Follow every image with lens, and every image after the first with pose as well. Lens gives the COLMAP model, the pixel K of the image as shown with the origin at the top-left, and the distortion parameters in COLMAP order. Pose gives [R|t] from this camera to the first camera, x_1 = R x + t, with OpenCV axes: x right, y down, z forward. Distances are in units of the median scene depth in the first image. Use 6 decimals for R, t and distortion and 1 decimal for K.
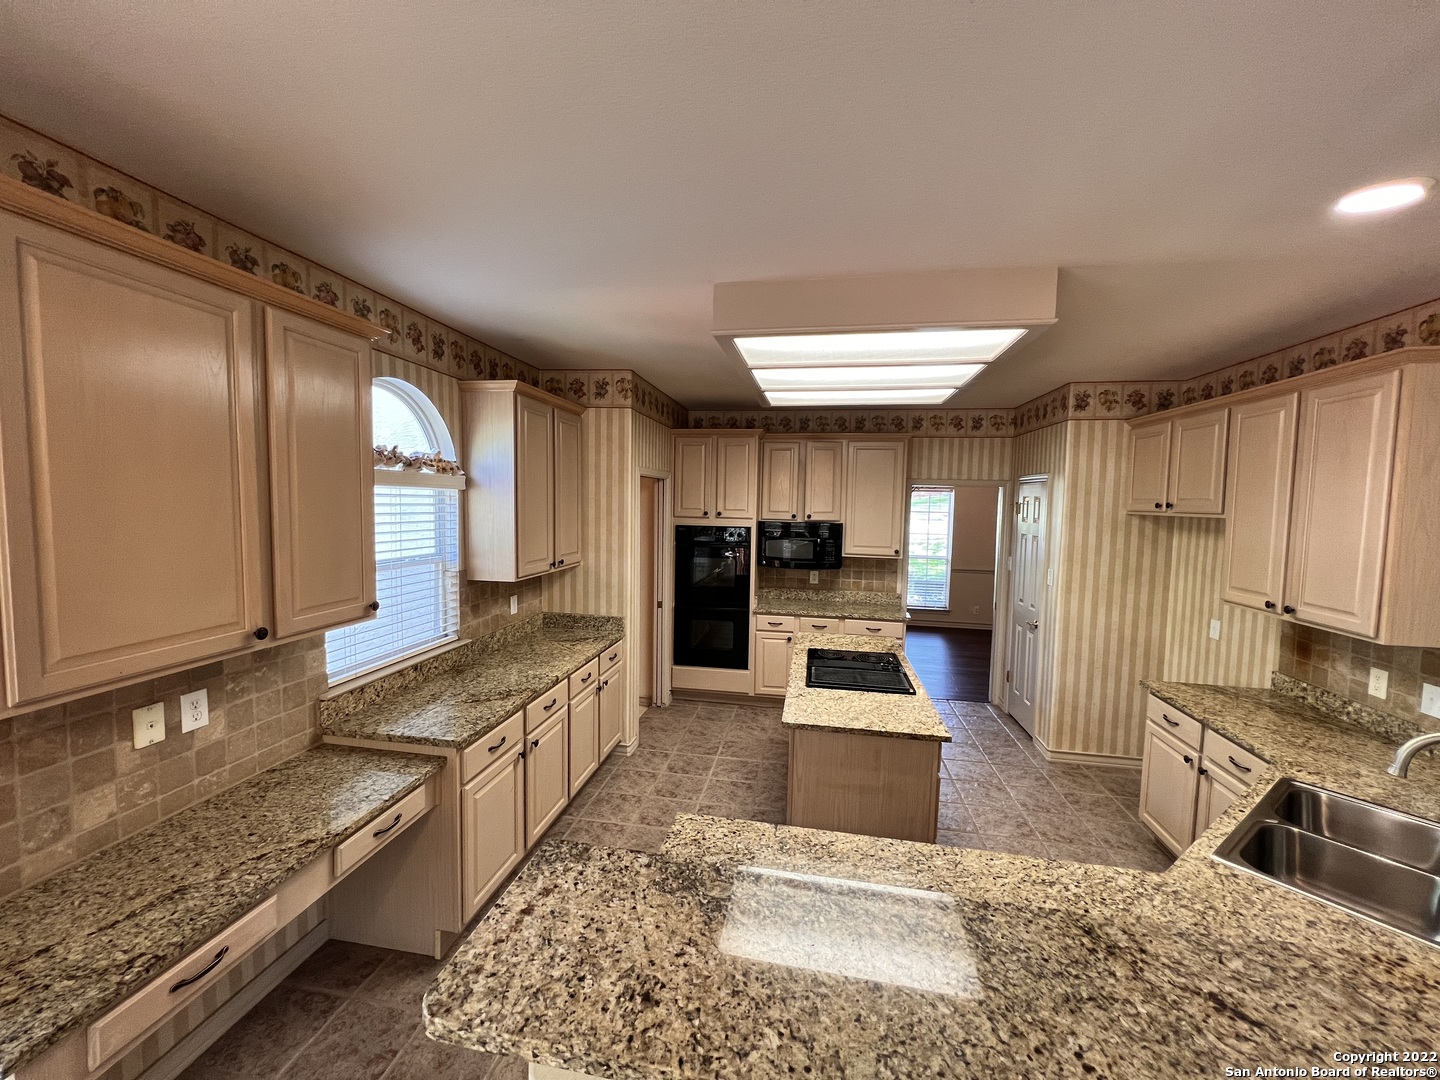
lens RADIAL K [[578.0, 0, 715.9], [0, 578.0, 536.3], [0, 0, 1]] dist [-0.000678, 0.000574]
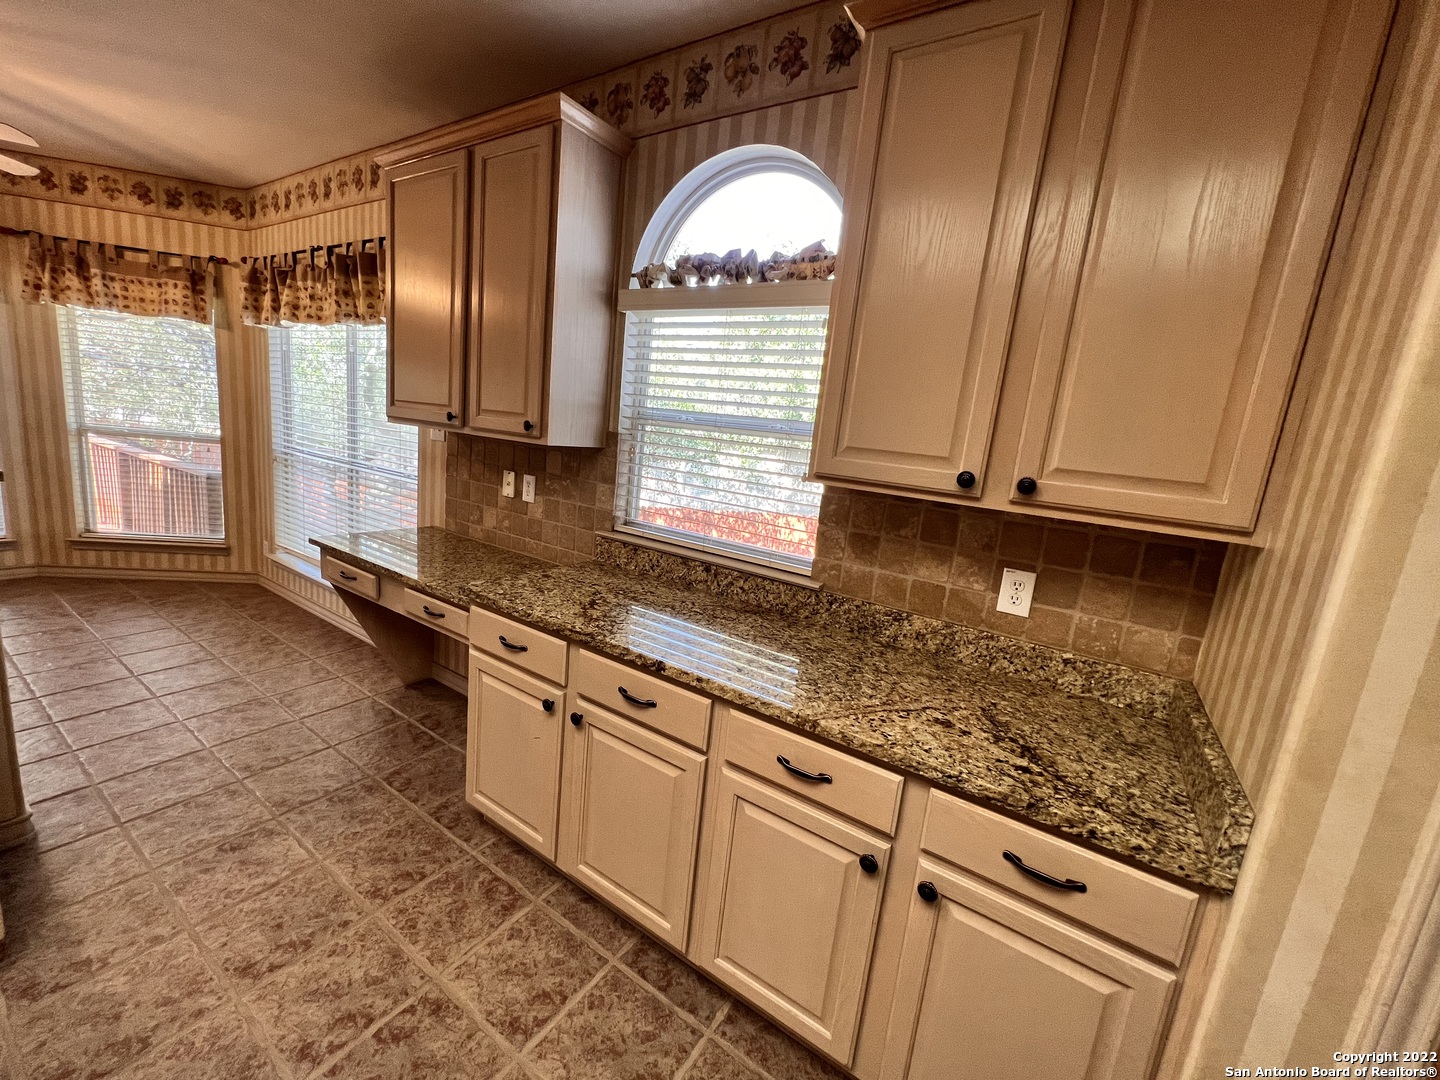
lens RADIAL K [[578.0, 0, 715.7], [0, 578.0, 539.1], [0, 0, 1]] dist [-0.000678, 0.000574]
pose [[-0.392868, 0.110241, -0.912963, 0.109111], [-0.165368, 0.968135, 0.188065, 0.042971], [0.904604, 0.224860, -0.362119, 1.014991]]
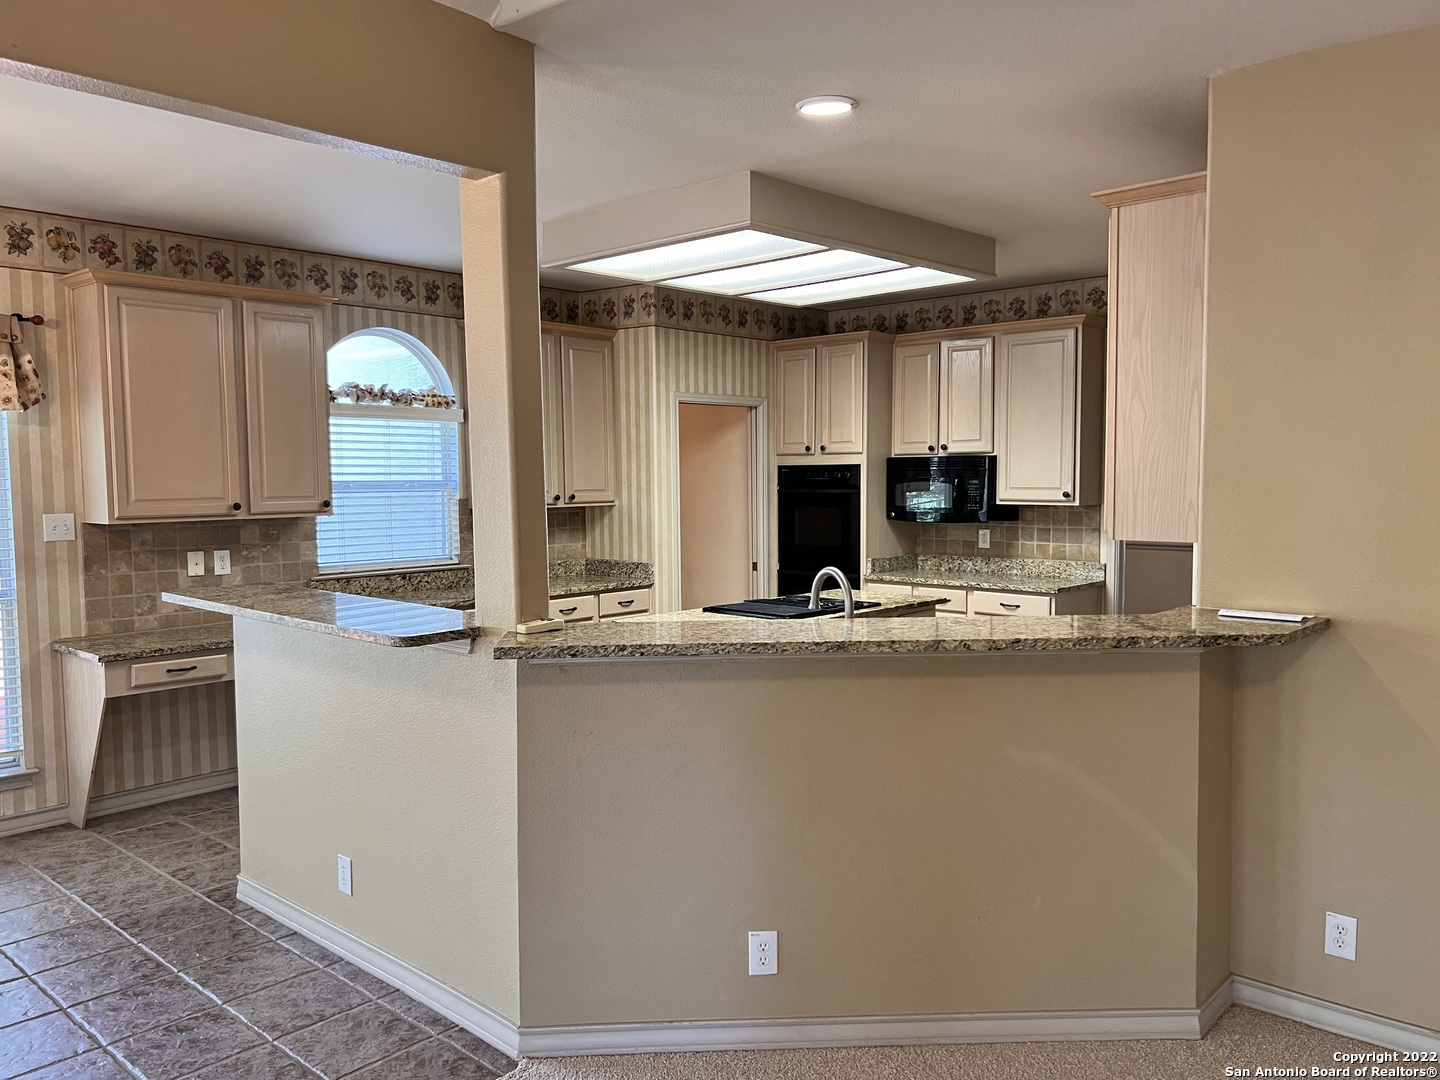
lens RADIAL K [[1115.2, 0, 717.5], [0, 1115.2, 543.8], [0, 0, 1]] dist [0.046038, -0.052755]
pose [[0.841839, 0.008278, -0.539665, 0.969943], [-0.009177, 0.999957, 0.001023, 0.123387], [0.539650, 0.004091, 0.841879, -0.433017]]
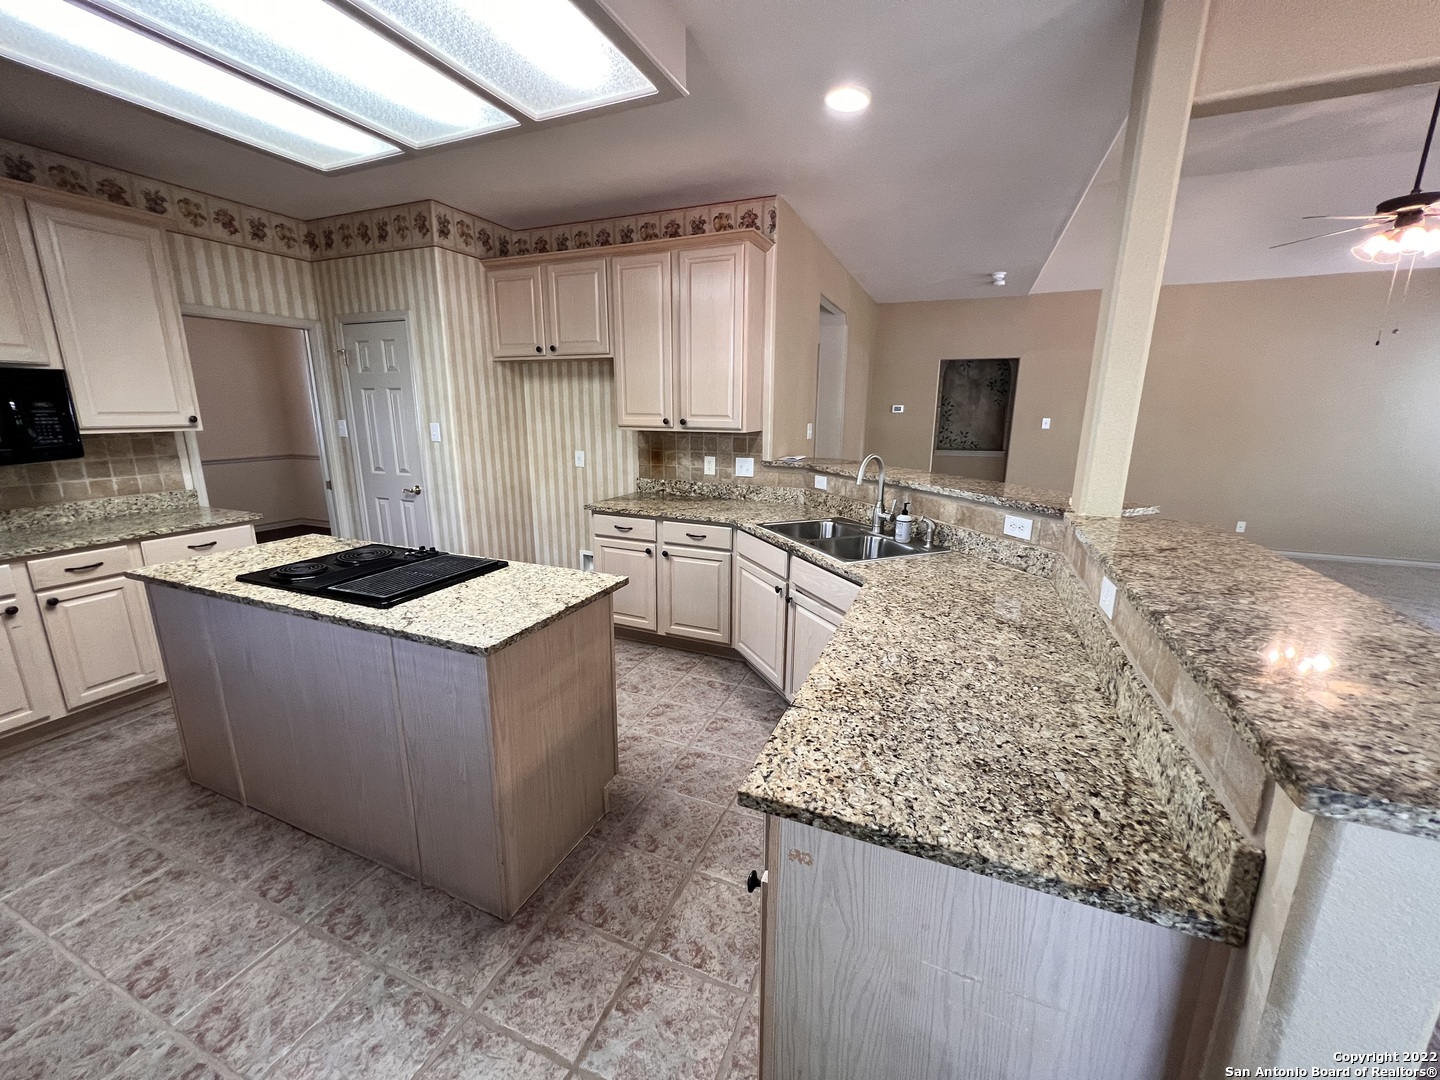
lens RADIAL K [[578.0, 0, 716.3], [0, 578.0, 536.5], [0, 0, 1]] dist [-0.000678, 0.000574]
pose [[0.226865, -0.235382, 0.945054, -0.258131], [0.062261, 0.971875, 0.227116, 0.062299], [-0.971934, 0.007315, 0.235140, 0.441074]]
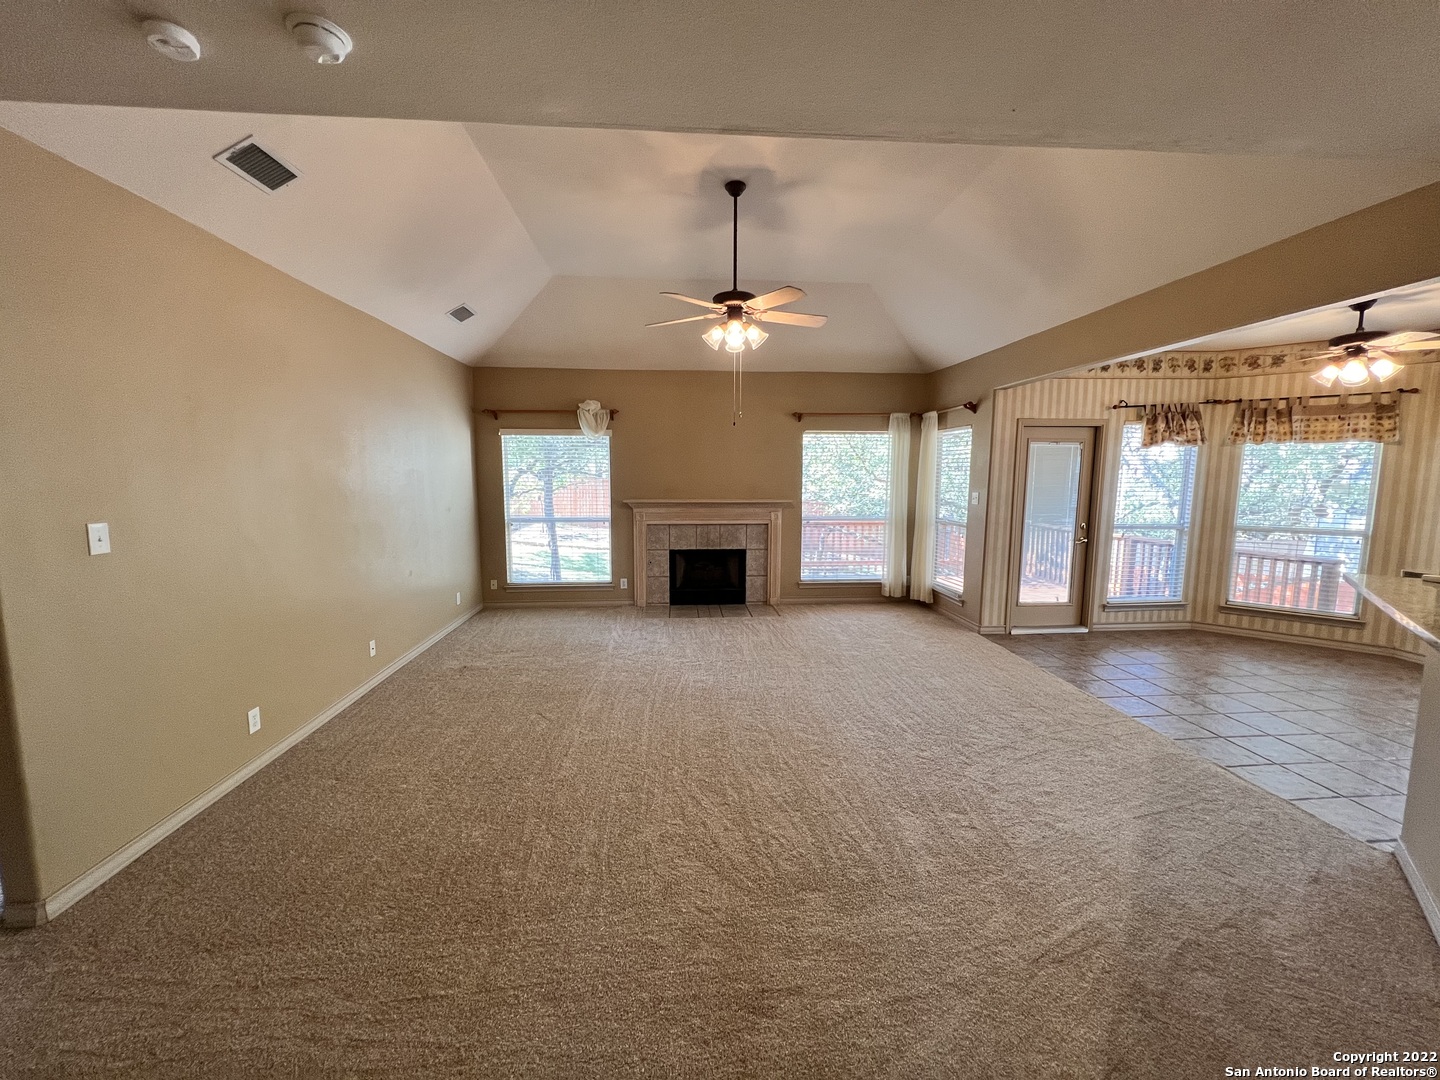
lens RADIAL K [[578.0, 0, 715.4], [0, 578.0, 536.7], [0, 0, 1]] dist [-0.000678, 0.000574]
pose [[-0.970156, 0.004716, -0.242437, 1.325729], [-0.036849, 0.985332, 0.166623, 0.064468], [0.239667, 0.170583, -0.955752, 0.615326]]
